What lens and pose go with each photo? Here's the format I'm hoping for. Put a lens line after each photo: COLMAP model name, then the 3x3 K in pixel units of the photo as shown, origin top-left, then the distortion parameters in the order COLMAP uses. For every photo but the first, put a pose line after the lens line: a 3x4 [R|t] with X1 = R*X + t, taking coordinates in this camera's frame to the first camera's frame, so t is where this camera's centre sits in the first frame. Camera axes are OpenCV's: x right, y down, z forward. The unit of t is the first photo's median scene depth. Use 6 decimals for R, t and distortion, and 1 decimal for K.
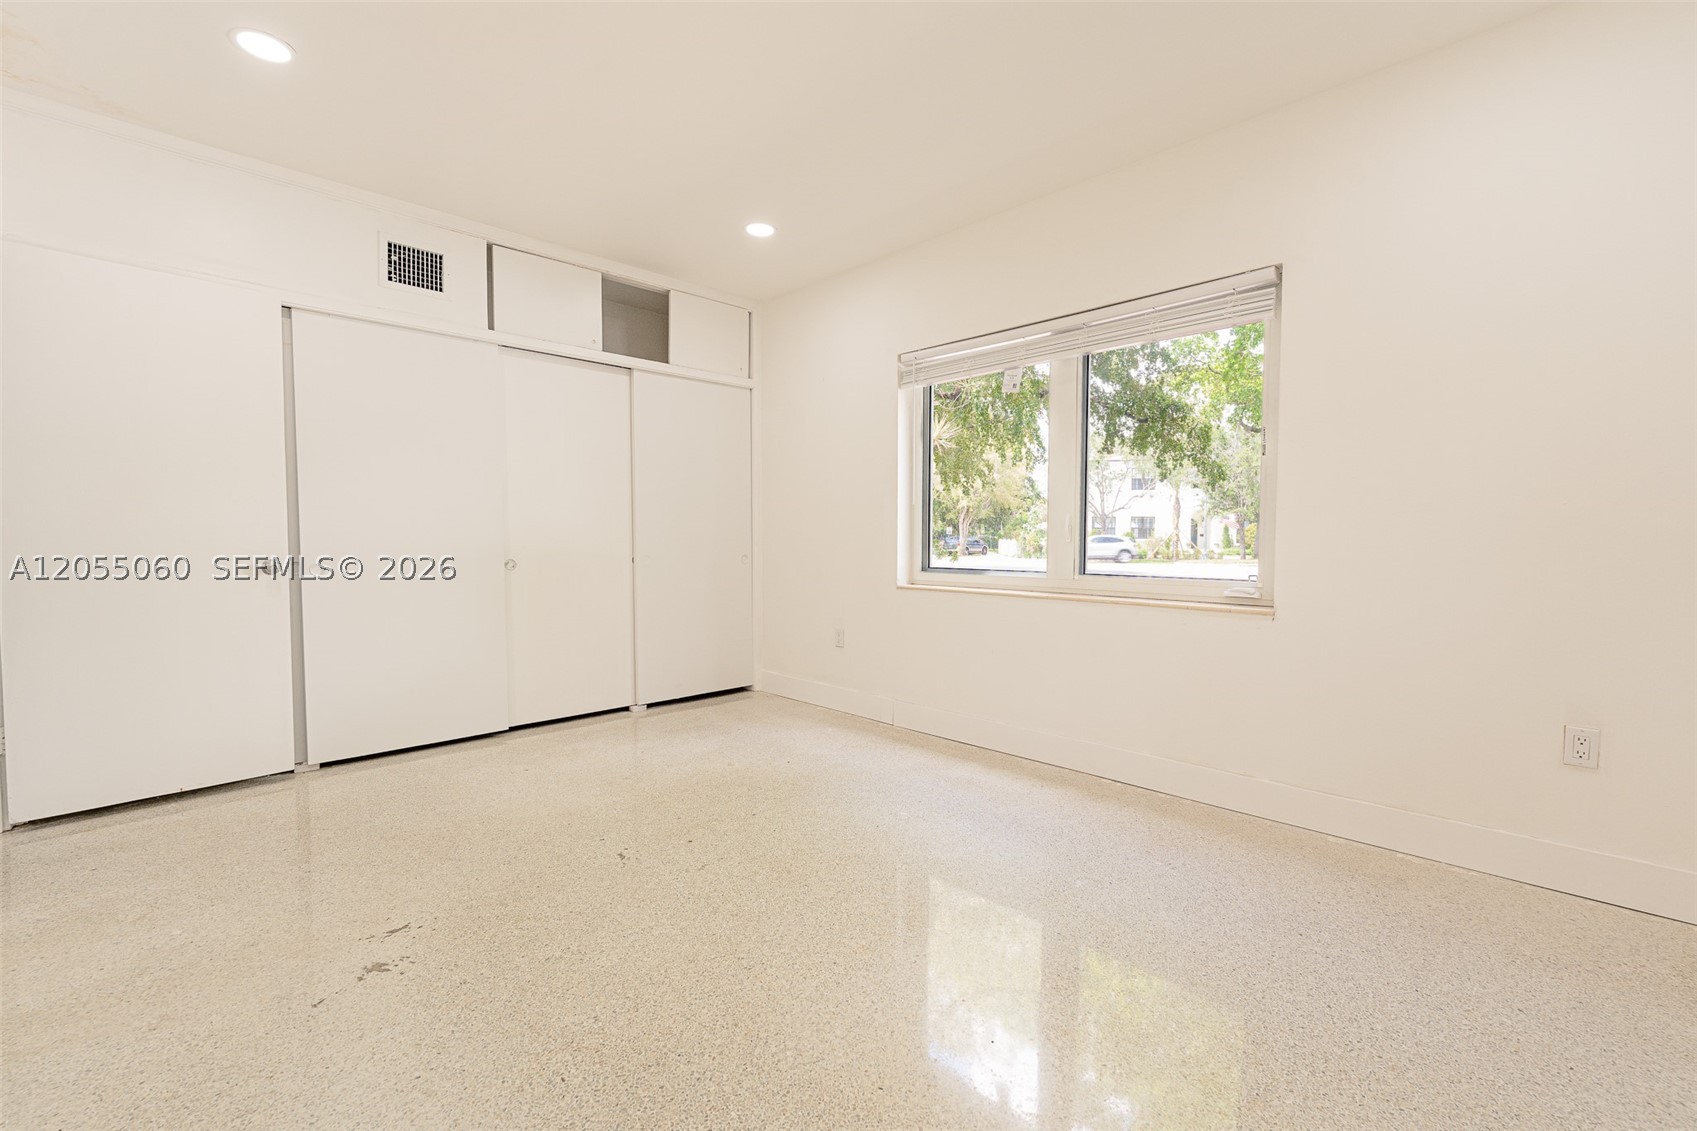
lens RADIAL K [[687.1, 0, 839.8], [0, 687.1, 568.0], [0, 0, 1]] dist [0.001930, -0.000922]
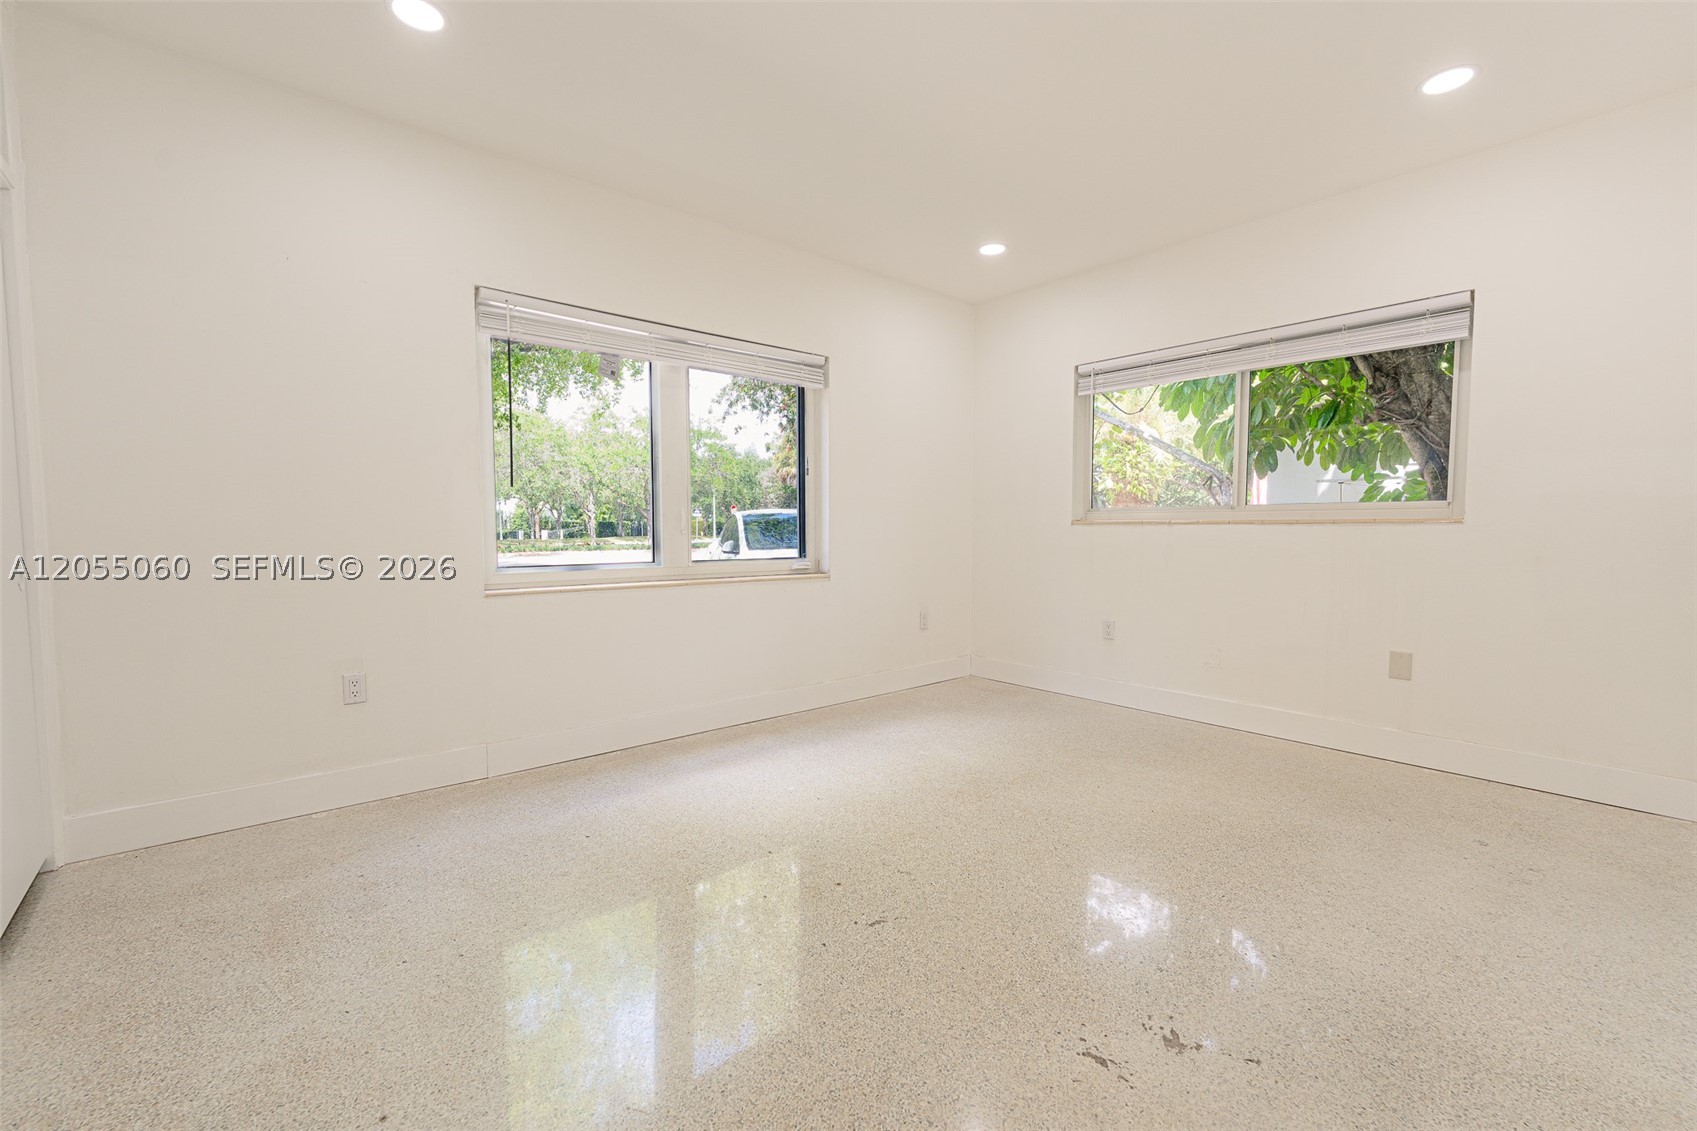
lens RADIAL K [[687.1, 0, 838.8], [0, 687.1, 562.4], [0, 0, 1]] dist [0.001930, -0.000922]
pose [[0.104743, -0.049280, 0.993278, -0.846583], [0.043473, 0.998044, 0.044932, -0.033088], [-0.993549, 0.038474, 0.106680, 0.720348]]
